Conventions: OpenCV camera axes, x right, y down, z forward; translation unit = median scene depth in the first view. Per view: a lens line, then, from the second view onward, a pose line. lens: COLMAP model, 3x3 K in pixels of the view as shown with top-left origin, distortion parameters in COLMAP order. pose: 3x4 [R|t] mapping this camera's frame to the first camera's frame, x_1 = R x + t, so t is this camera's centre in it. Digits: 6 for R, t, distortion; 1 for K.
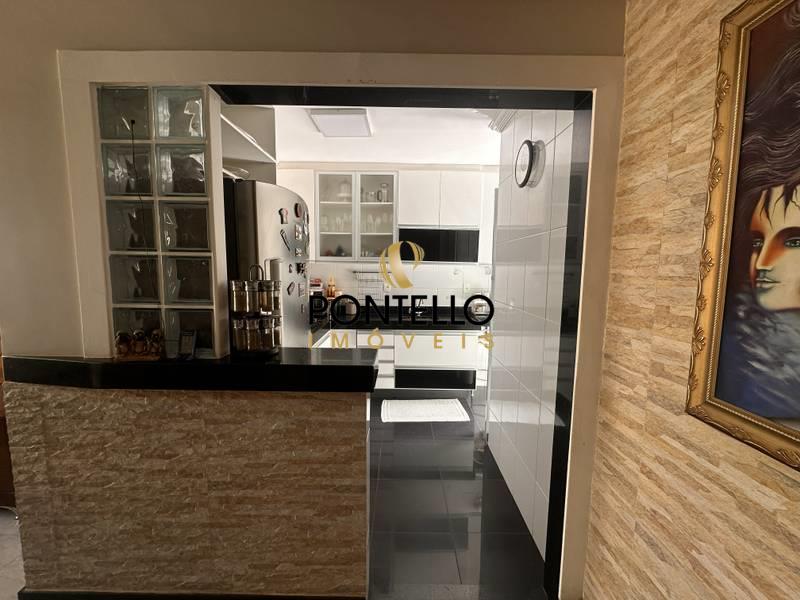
lens RADIAL K [[318.7, 0, 399.9], [0, 318.7, 298.4], [0, 0, 1]] dist [0.011933, -0.000044]
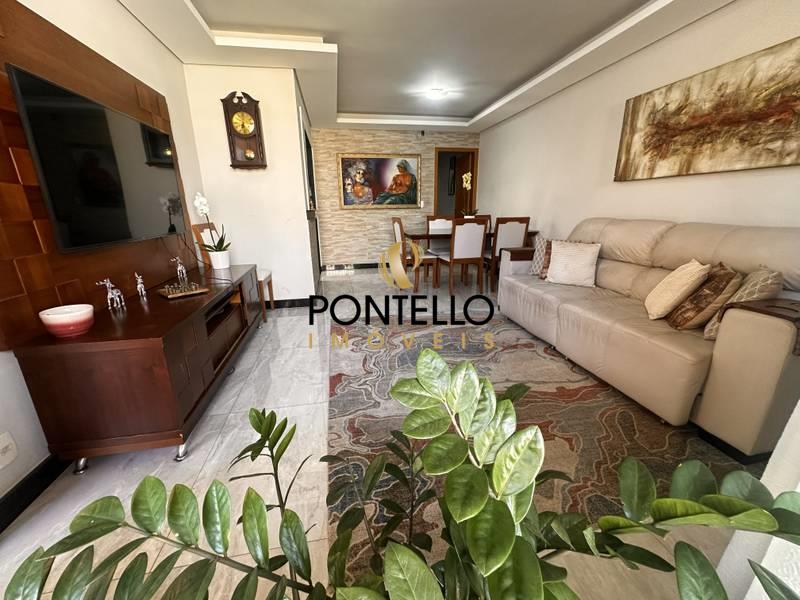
lens RADIAL K [[318.7, 0, 398.8], [0, 318.7, 299.4], [0, 0, 1]] dist [0.011933, -0.000044]
pose [[-0.198636, -0.285642, 0.937525, -4.139309], [0.100176, 0.945659, 0.309345, 0.116958], [-0.974940, 0.155364, -0.159227, 0.743442]]
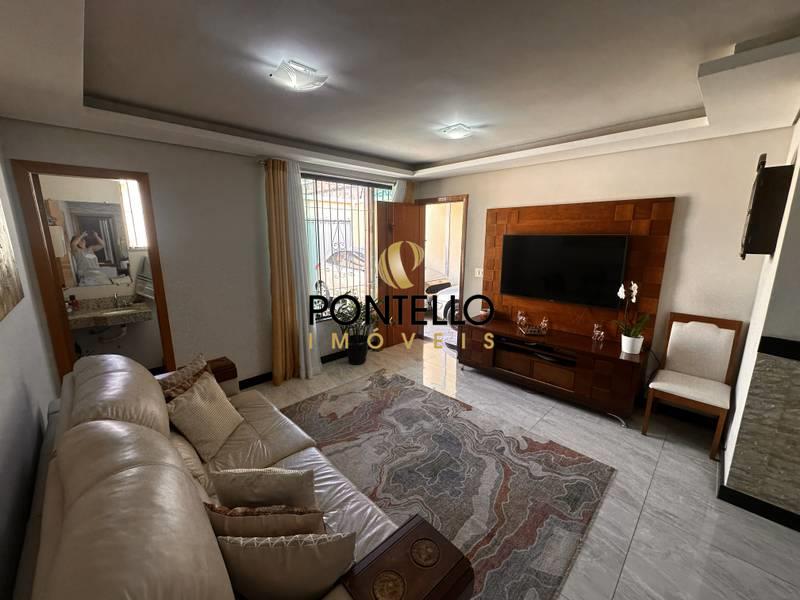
lens RADIAL K [[318.7, 0, 401.2], [0, 318.7, 301.3], [0, 0, 1]] dist [0.011933, -0.000044]
pose [[0.703155, 0.135962, -0.697917, -1.347049], [-0.063597, 0.989640, 0.128719, -0.063155], [0.708187, -0.046124, 0.704516, -1.177381]]
